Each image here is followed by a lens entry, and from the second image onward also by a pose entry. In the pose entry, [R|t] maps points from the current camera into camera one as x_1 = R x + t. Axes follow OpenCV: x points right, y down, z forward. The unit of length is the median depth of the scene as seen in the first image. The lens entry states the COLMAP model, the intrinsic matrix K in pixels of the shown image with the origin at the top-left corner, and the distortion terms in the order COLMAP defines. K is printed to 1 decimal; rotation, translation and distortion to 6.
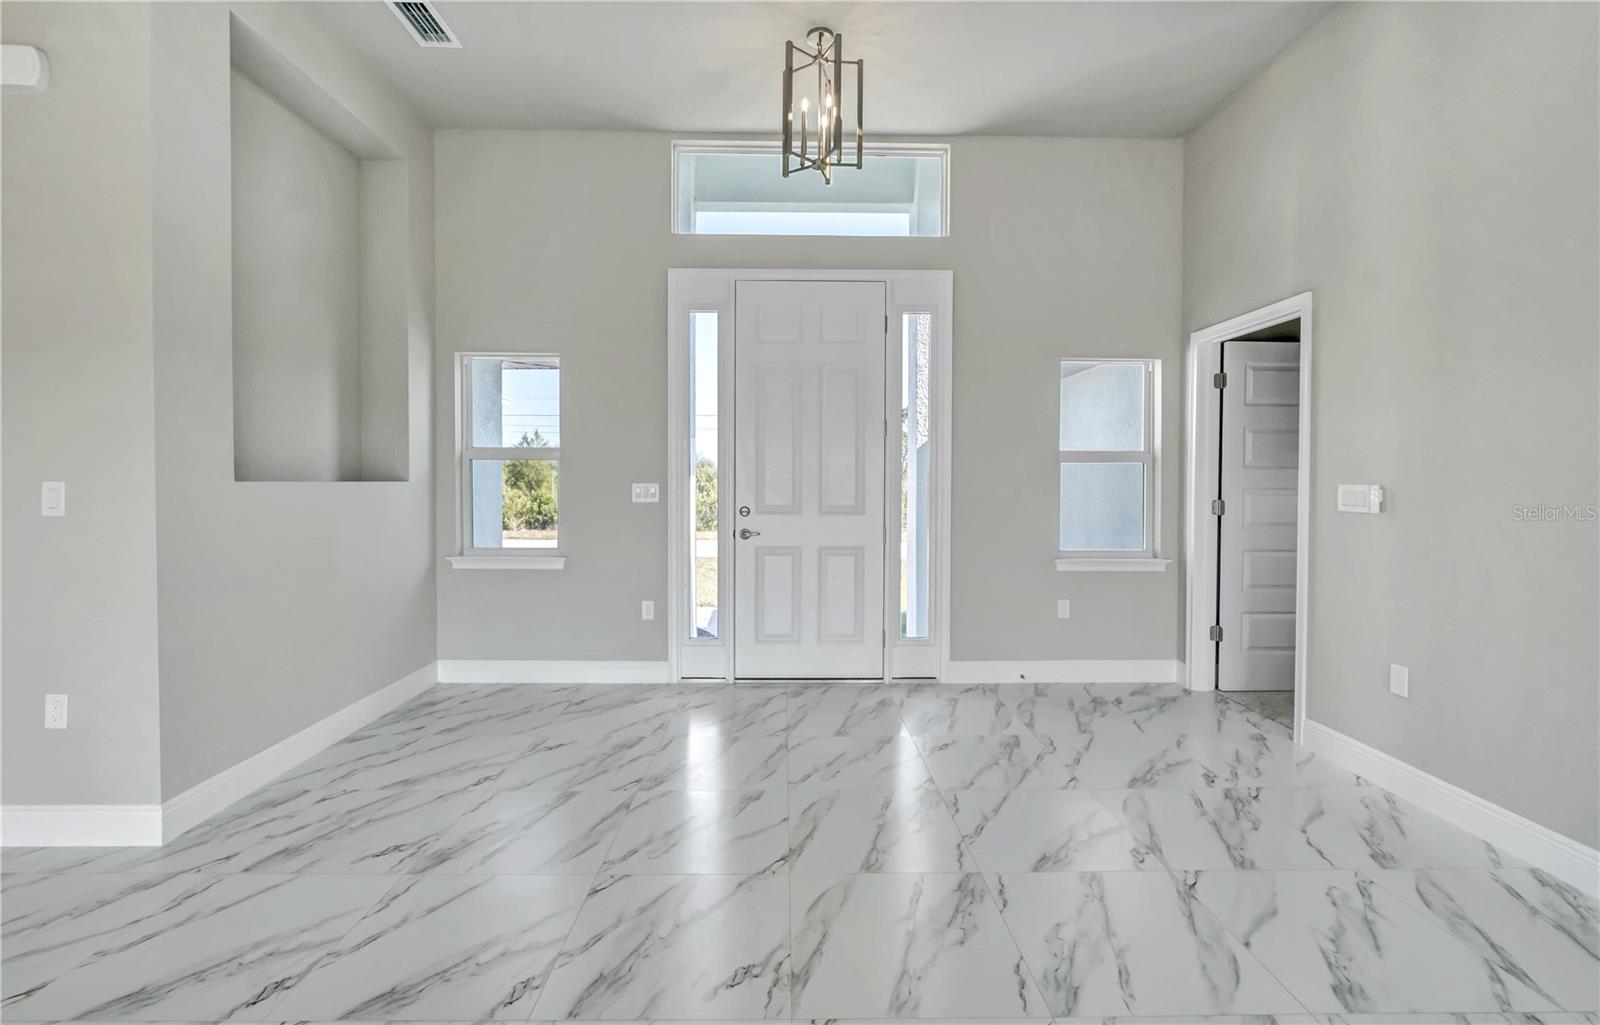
lens RADIAL K [[703.6, 0, 792.4], [0, 703.6, 492.2], [0, 0, 1]] dist [-0.001264, 0.000091]
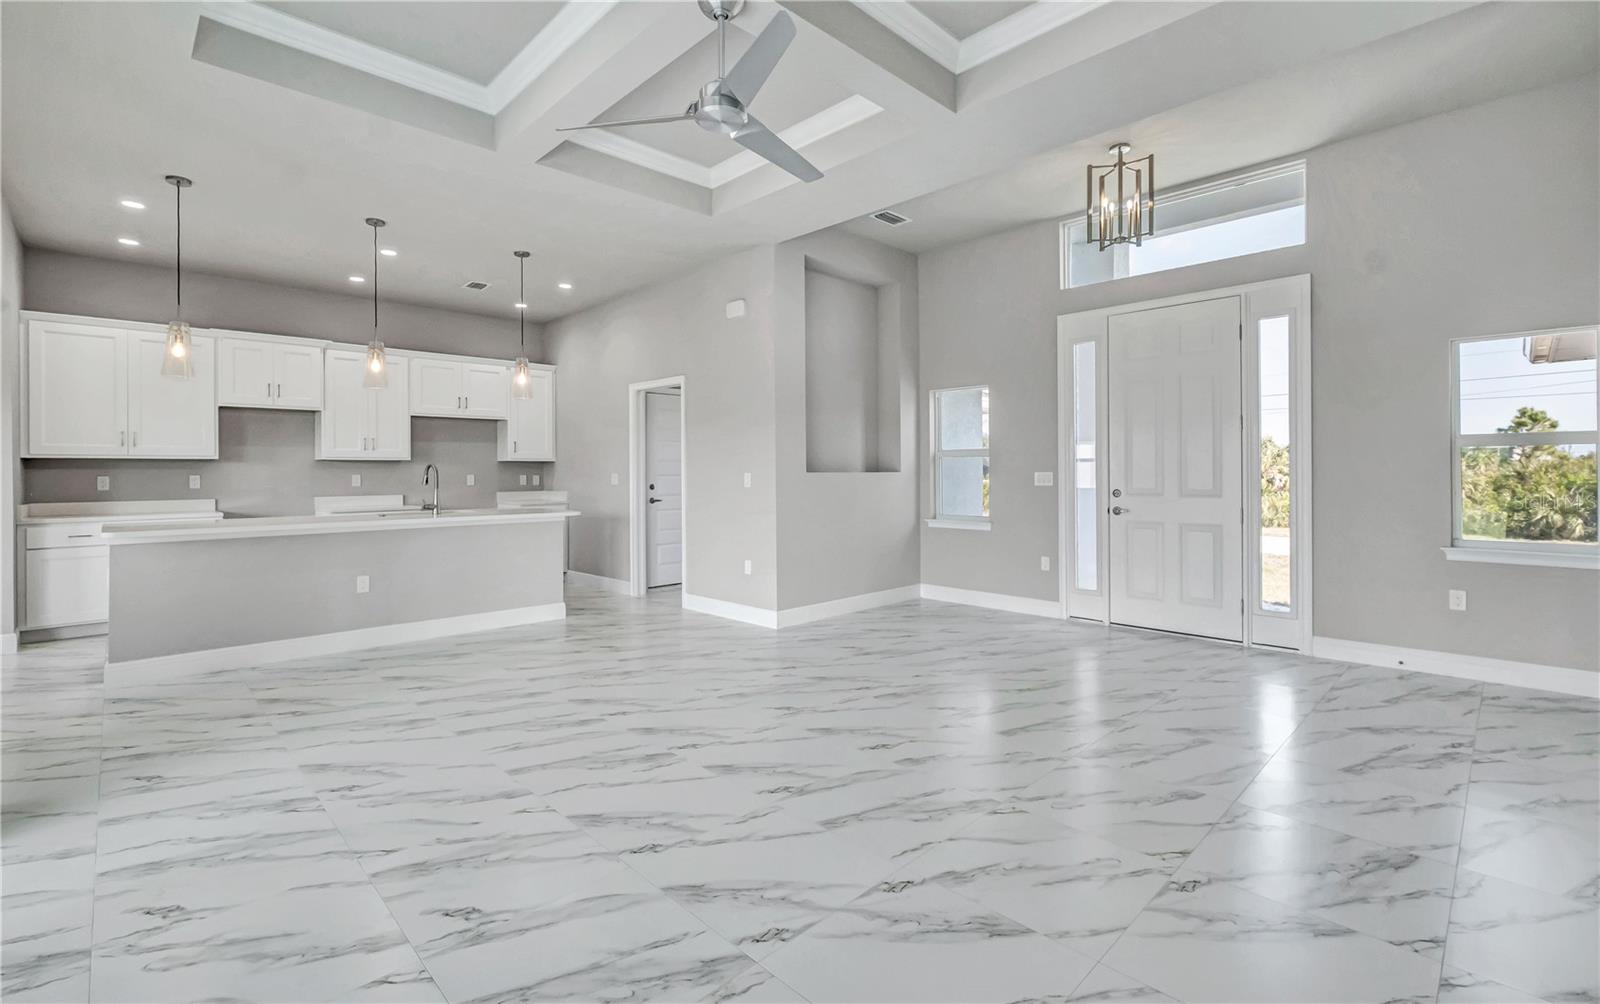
lens RADIAL K [[697.1, 0, 802.0], [0, 697.1, 469.5], [0, 0, 1]] dist [-0.005706, 0.002057]
pose [[0.697785, -0.009331, -0.716246, 0.445125], [-0.002906, 0.999870, -0.015857, 0.005822], [0.716301, 0.013146, 0.697667, -0.303308]]
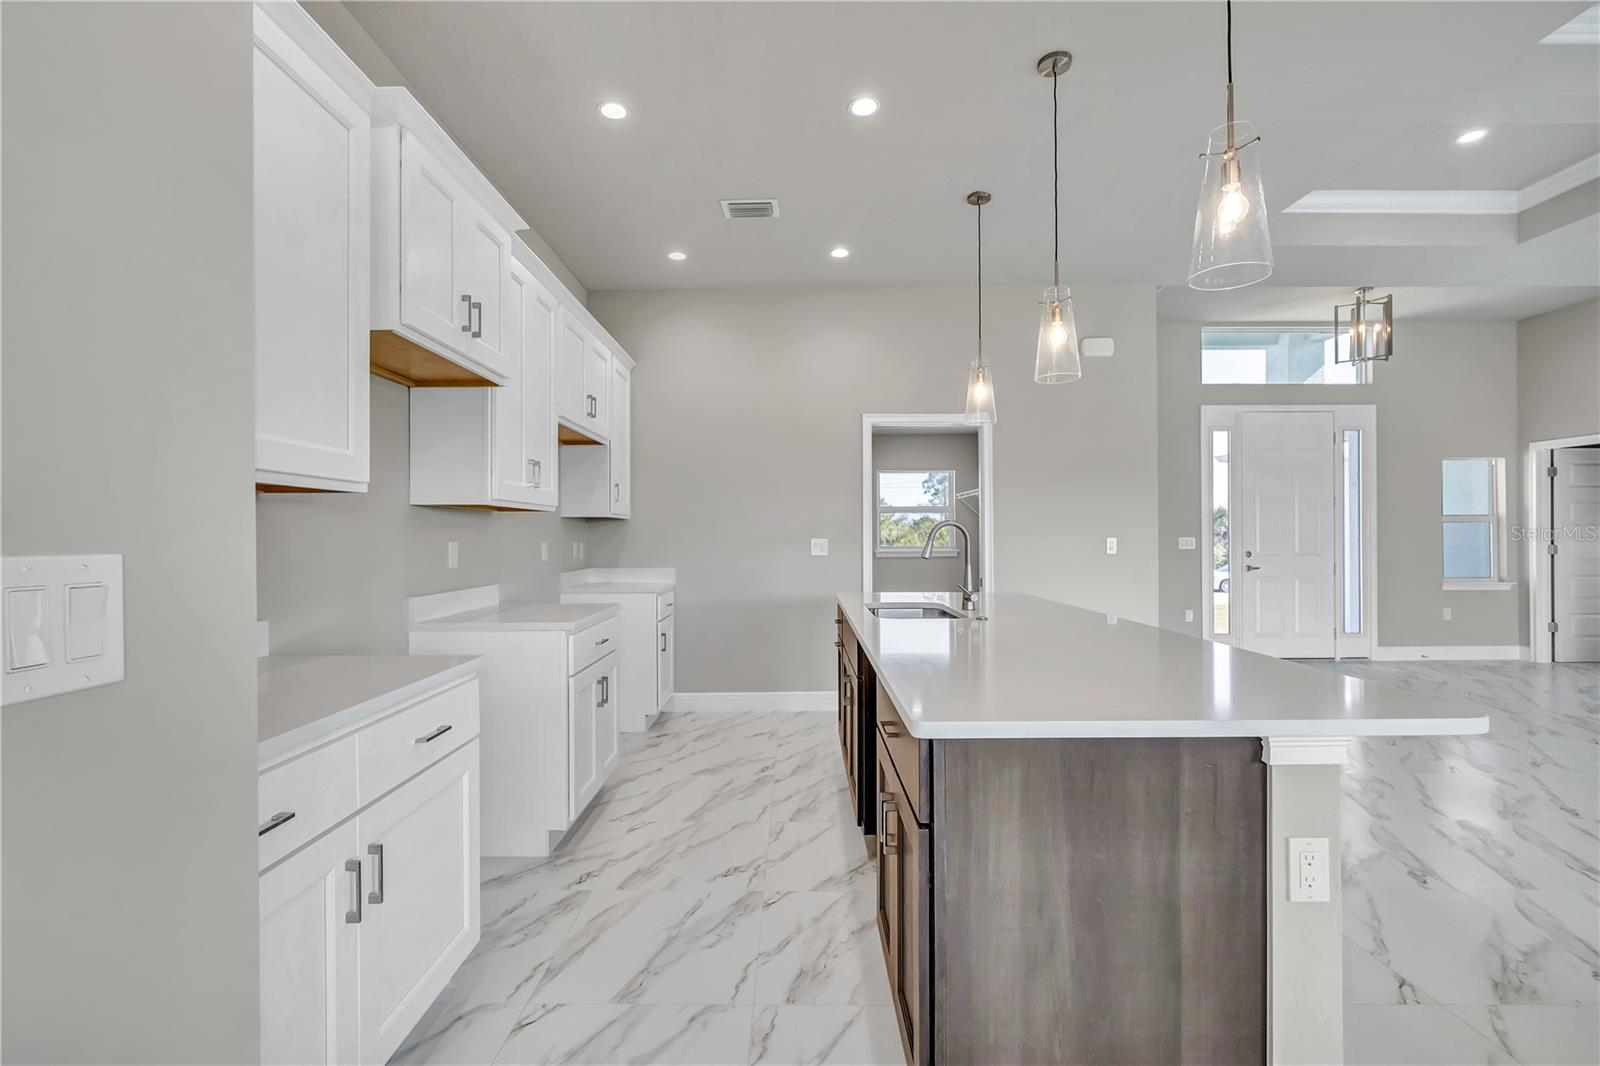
lens RADIAL K [[715.2, 0, 777.2], [0, 715.2, 532.4], [0, 0, 1]] dist [-0.005358, 0.000404]
pose [[0.999815, -0.006456, -0.018133, -1.120896], [0.006094, 0.999782, -0.019966, 0.003452], [0.018258, 0.019852, 0.999636, -0.658927]]
